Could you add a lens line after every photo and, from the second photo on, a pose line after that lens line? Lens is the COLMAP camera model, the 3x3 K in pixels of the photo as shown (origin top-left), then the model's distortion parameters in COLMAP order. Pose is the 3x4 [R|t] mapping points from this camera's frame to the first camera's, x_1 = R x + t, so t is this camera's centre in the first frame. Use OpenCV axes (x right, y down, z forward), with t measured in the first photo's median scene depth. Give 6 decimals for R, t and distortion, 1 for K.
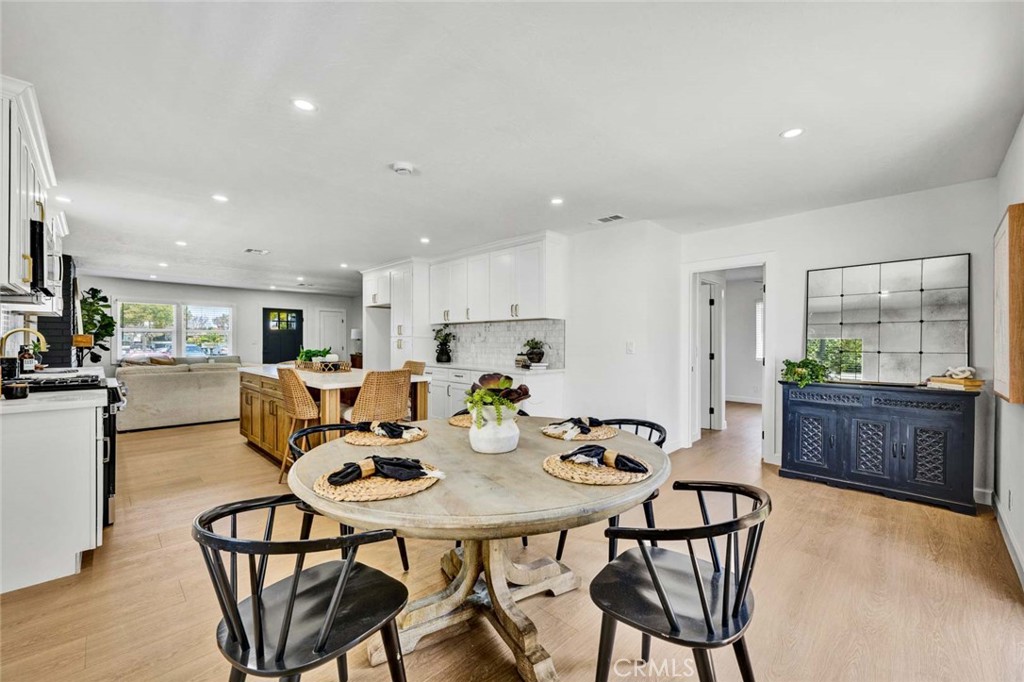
lens RADIAL K [[426.9, 0, 530.1], [0, 426.9, 339.4], [0, 0, 1]] dist [0.007731, -0.001233]
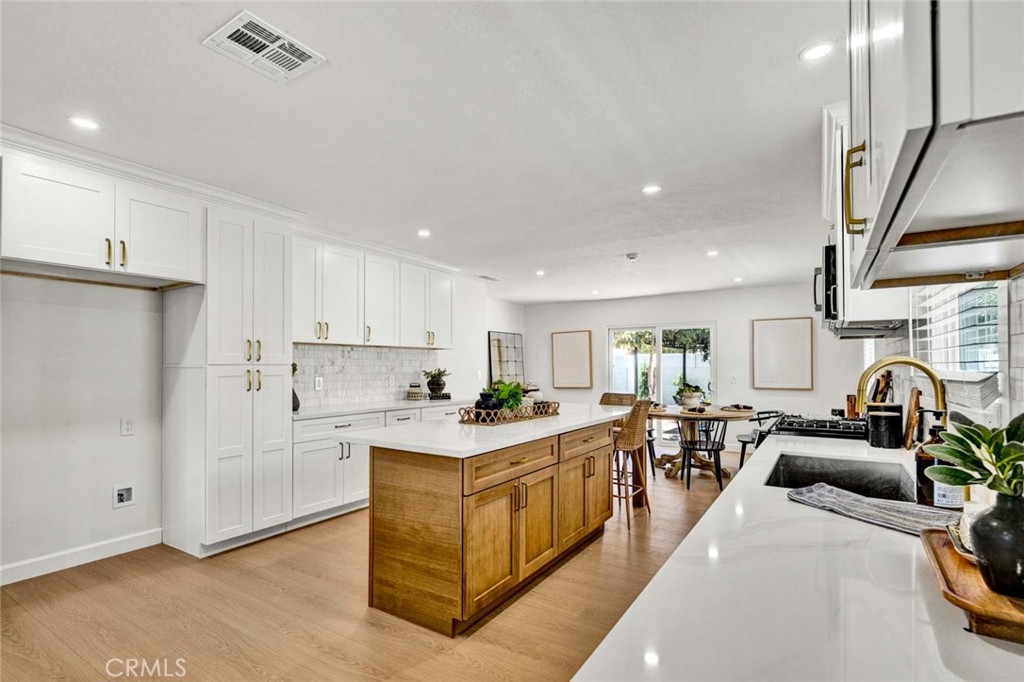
lens RADIAL K [[481.5, 0, 533.3], [0, 481.5, 363.2], [0, 0, 1]] dist [0.004046, -0.002463]
pose [[-0.221398, 0.005377, 0.975169, -0.884900], [-0.005915, 0.999959, -0.006857, -0.006222], [-0.975166, -0.007287, -0.221357, 0.820910]]
